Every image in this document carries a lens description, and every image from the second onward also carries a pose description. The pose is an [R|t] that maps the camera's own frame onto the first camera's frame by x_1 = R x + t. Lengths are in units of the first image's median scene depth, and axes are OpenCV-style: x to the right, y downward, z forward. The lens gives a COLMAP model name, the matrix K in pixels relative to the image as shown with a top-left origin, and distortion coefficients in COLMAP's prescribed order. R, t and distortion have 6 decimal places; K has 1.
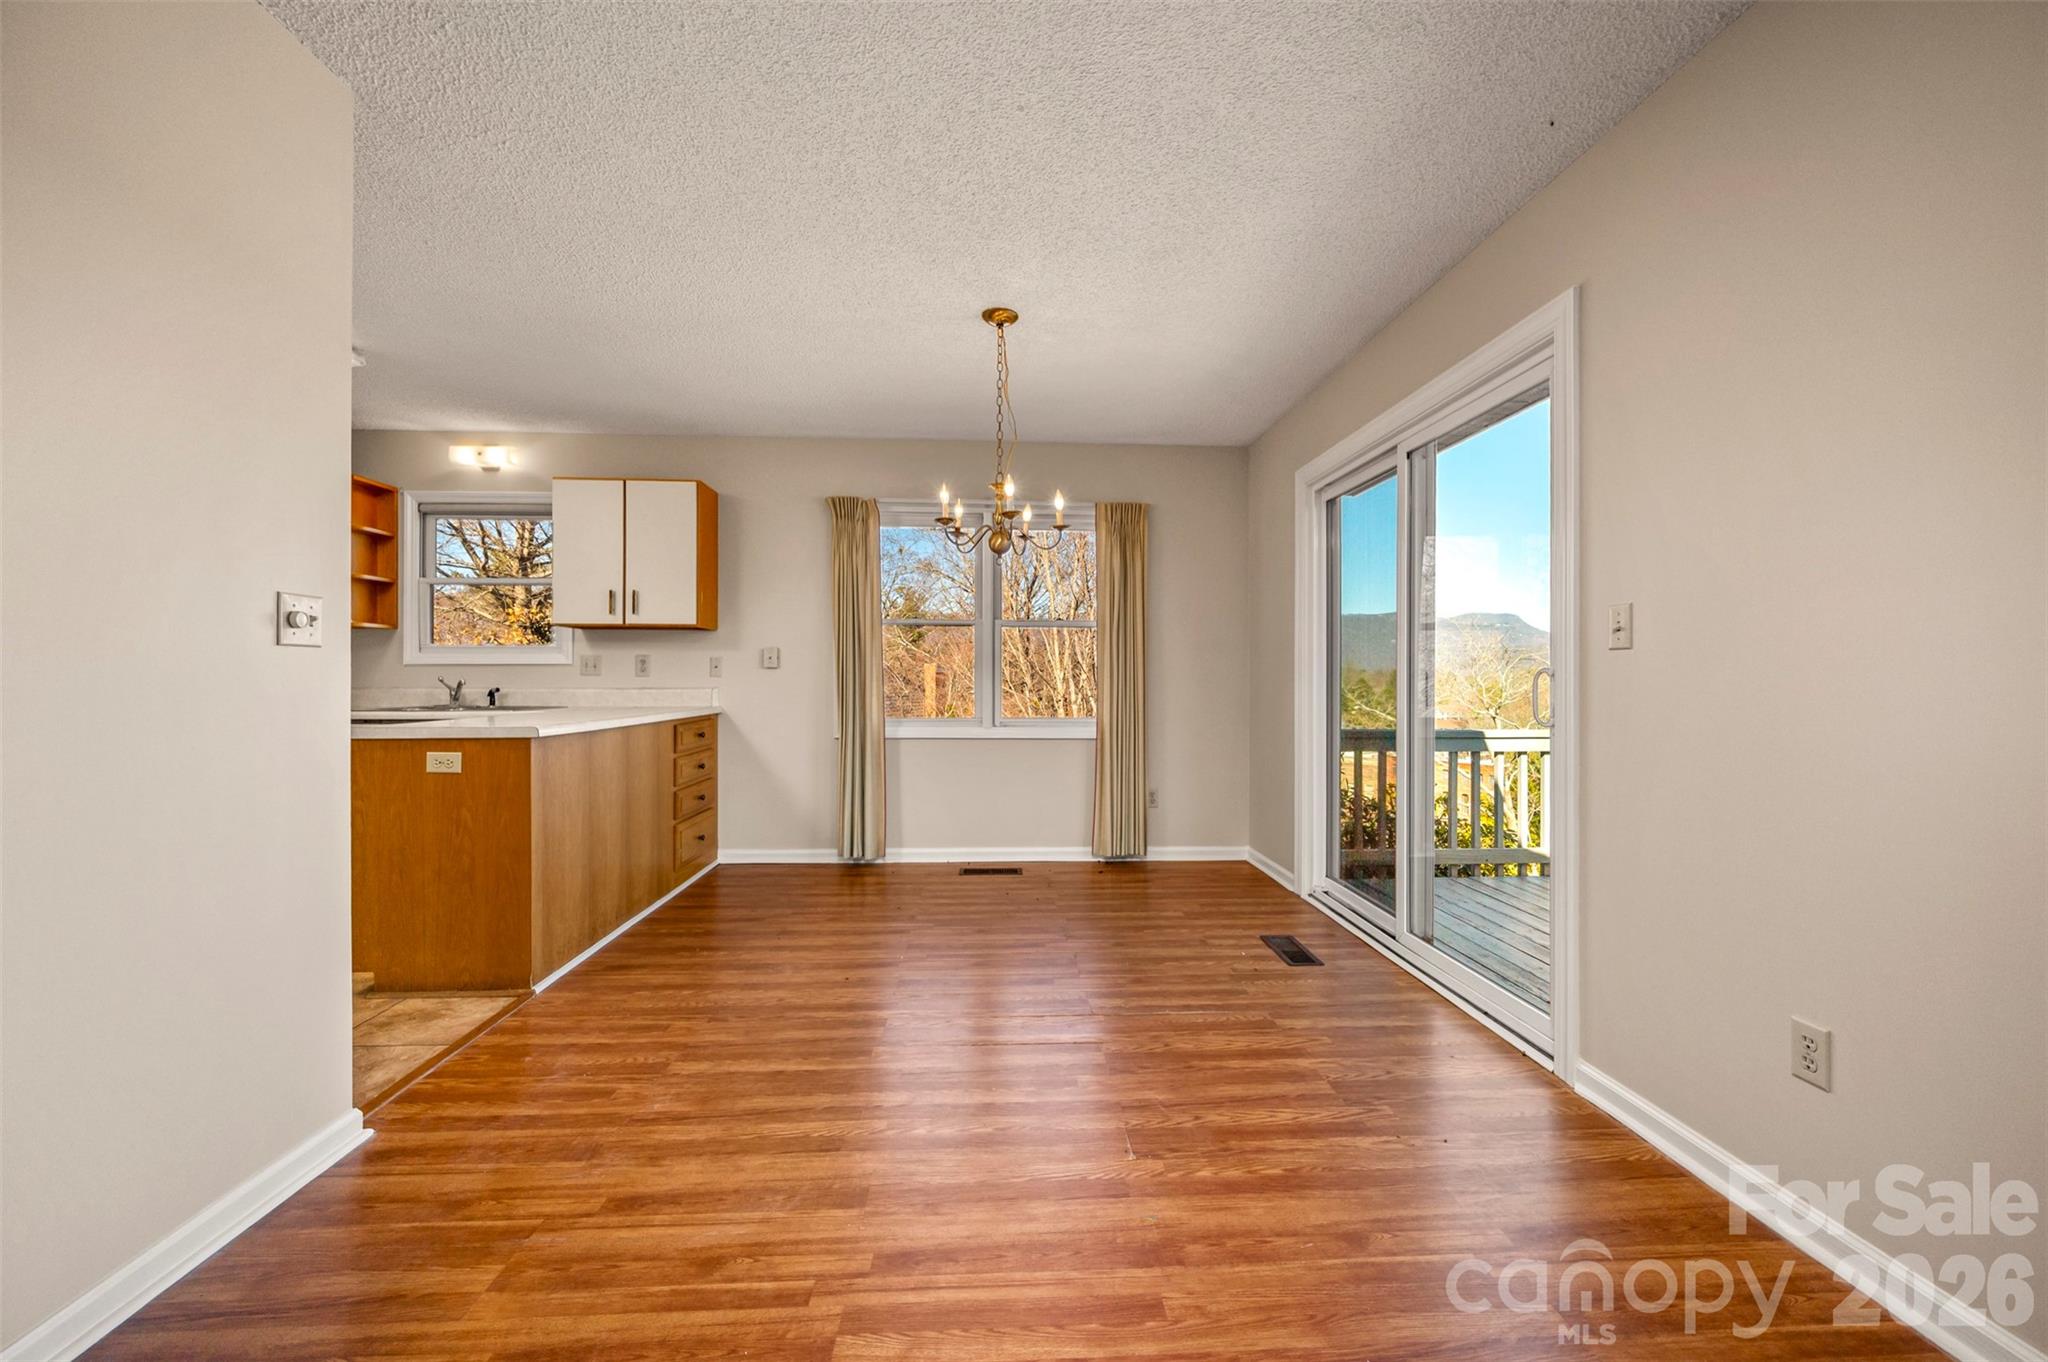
lens RADIAL K [[820.1, 0, 1024.0], [0, 820.1, 681.0], [0, 0, 1]] dist [0.000797, -0.000203]
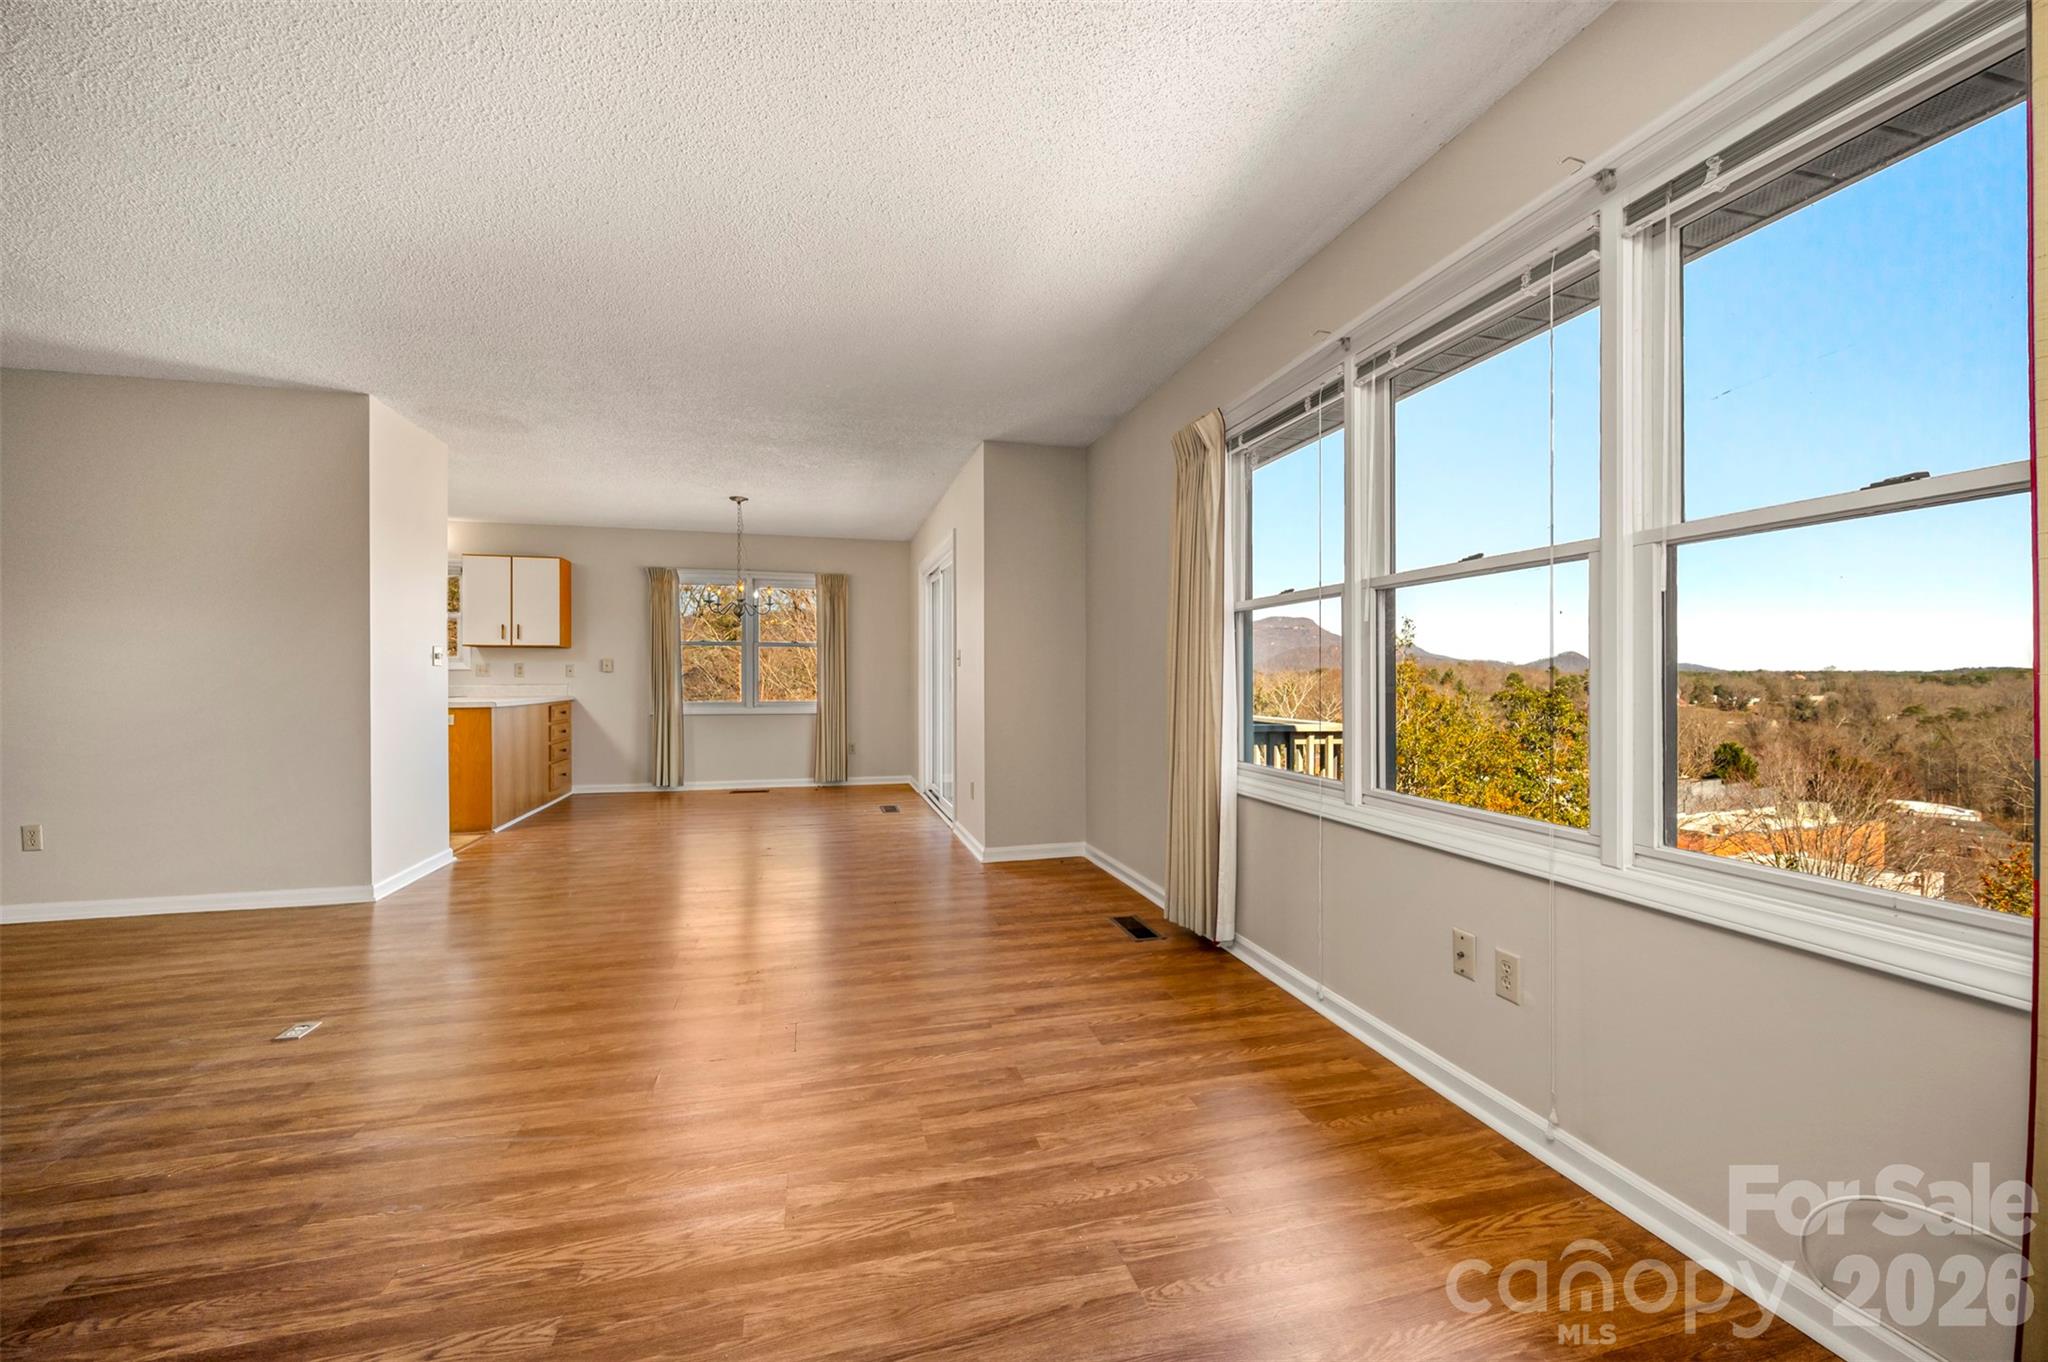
lens RADIAL K [[820.1, 0, 1024.0], [0, 820.1, 681.0], [0, 0, 1]] dist [0.000797, -0.000203]
pose [[0.978319, -0.003812, 0.207069, 0.168095], [0.003436, 0.999992, 0.002174, 0.001871], [-0.207075, -0.001415, 0.978324, -0.791947]]
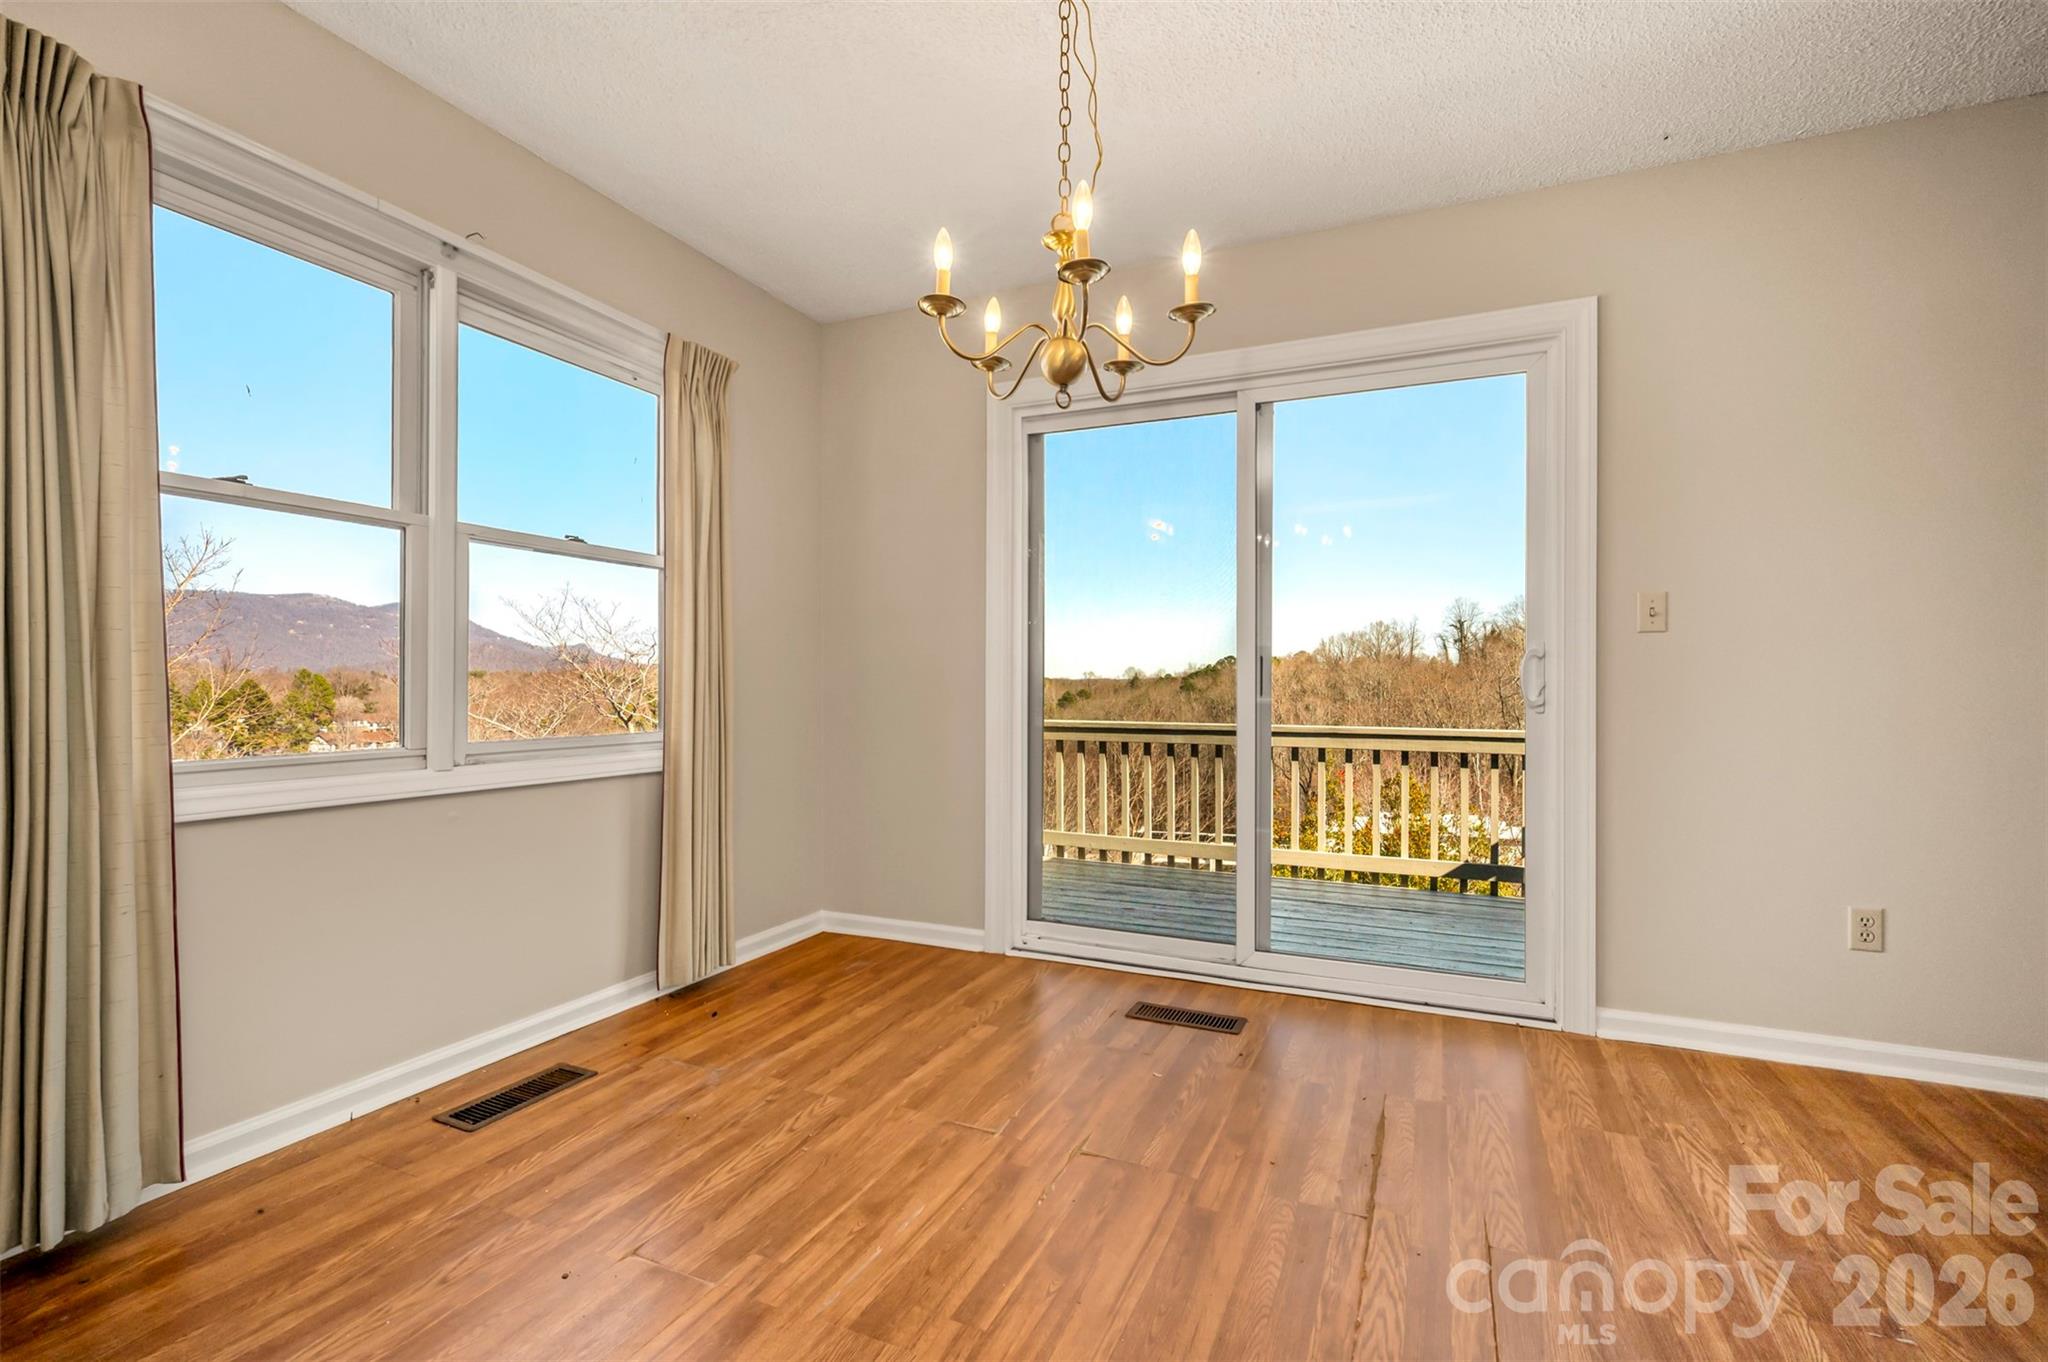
lens RADIAL K [[923.3, 0, 1024.0], [0, 923.3, 681.0], [0, 0, 1]] dist [-0.017487, 0.000124]
pose [[0.457410, 0.002881, 0.889251, -0.370054], [0.002250, 0.999988, -0.004397, 0.015072], [-0.889253, 0.004012, 0.457398, 0.555973]]
